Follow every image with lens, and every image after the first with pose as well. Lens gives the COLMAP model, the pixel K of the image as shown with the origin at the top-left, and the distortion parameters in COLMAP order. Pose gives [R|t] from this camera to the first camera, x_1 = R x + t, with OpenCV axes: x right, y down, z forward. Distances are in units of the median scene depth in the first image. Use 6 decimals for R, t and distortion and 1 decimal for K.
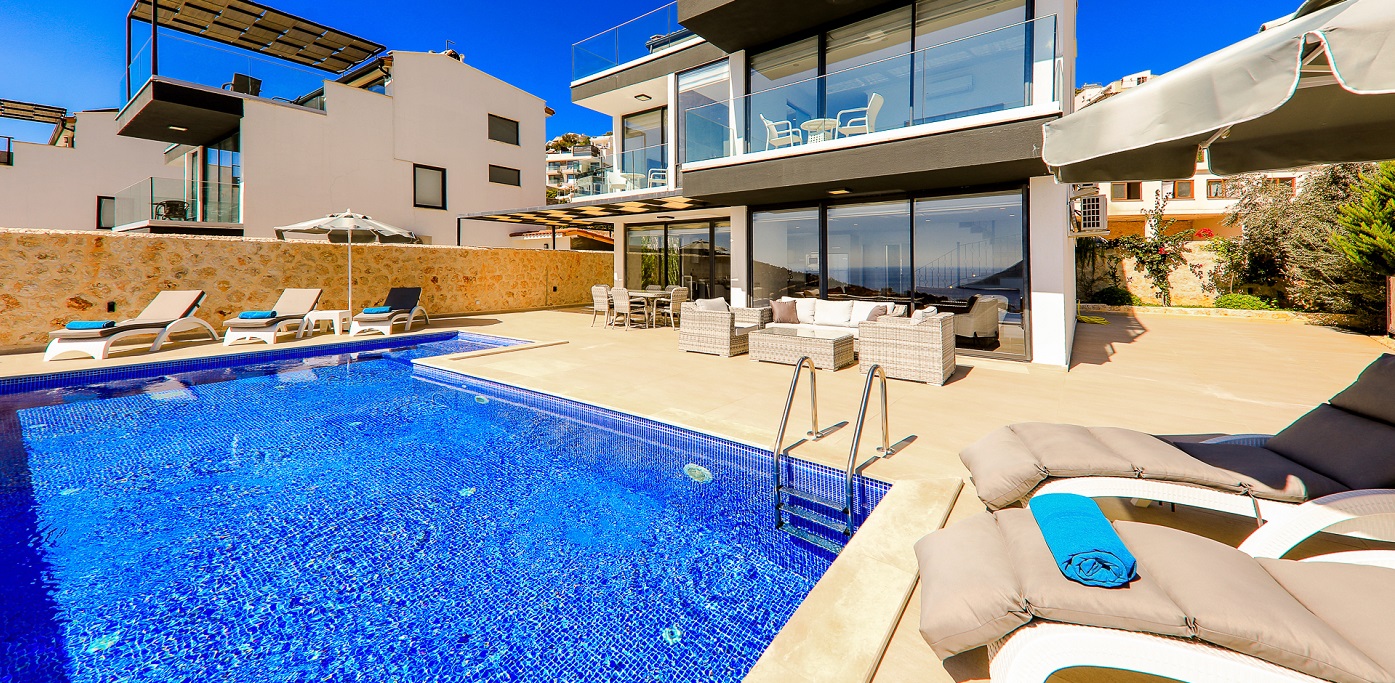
lens RADIAL K [[478.3, 0, 728.4], [0, 478.3, 278.5], [0, 0, 1]] dist [0.010391, -0.002478]
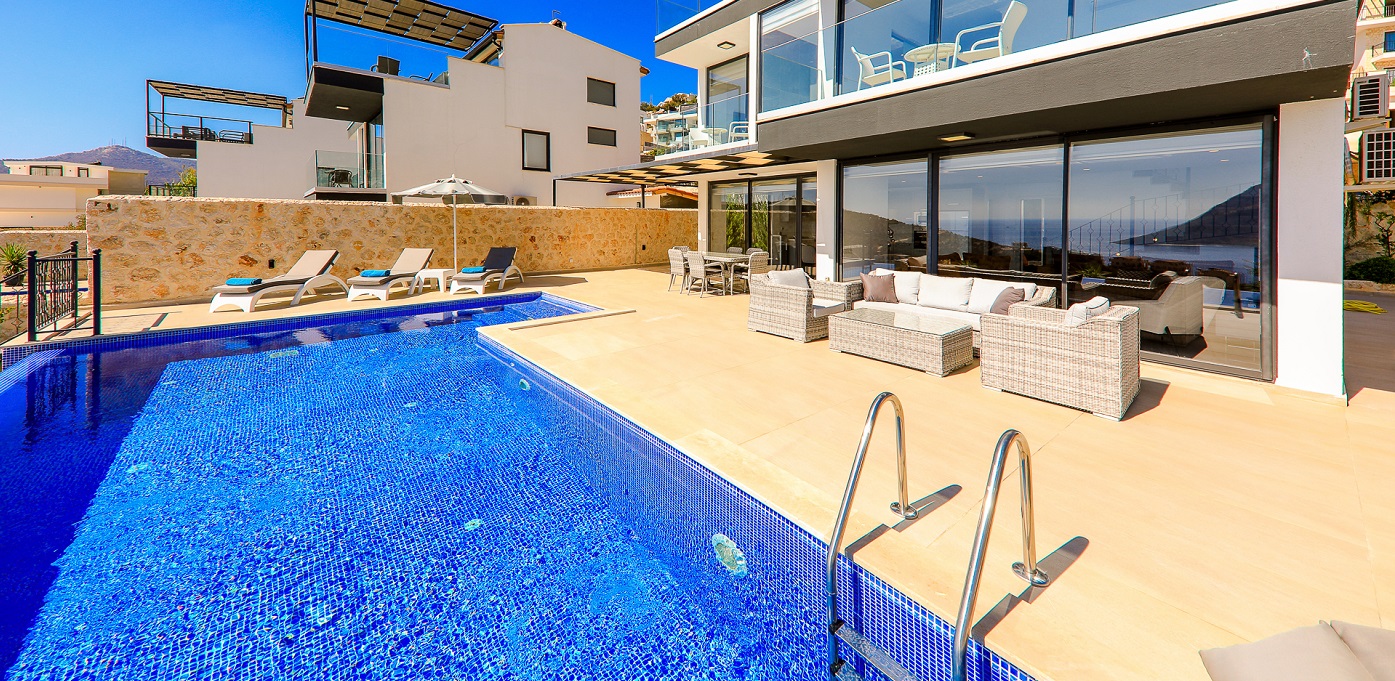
lens RADIAL K [[470.5, 0, 708.3], [0, 470.5, 241.7], [0, 0, 1]] dist [0.037762, -0.002304]
pose [[0.967061, 0.010508, -0.254329, 0.032780], [-0.004721, 0.999716, 0.023351, -0.022402], [0.254502, -0.021381, 0.966836, 0.116585]]
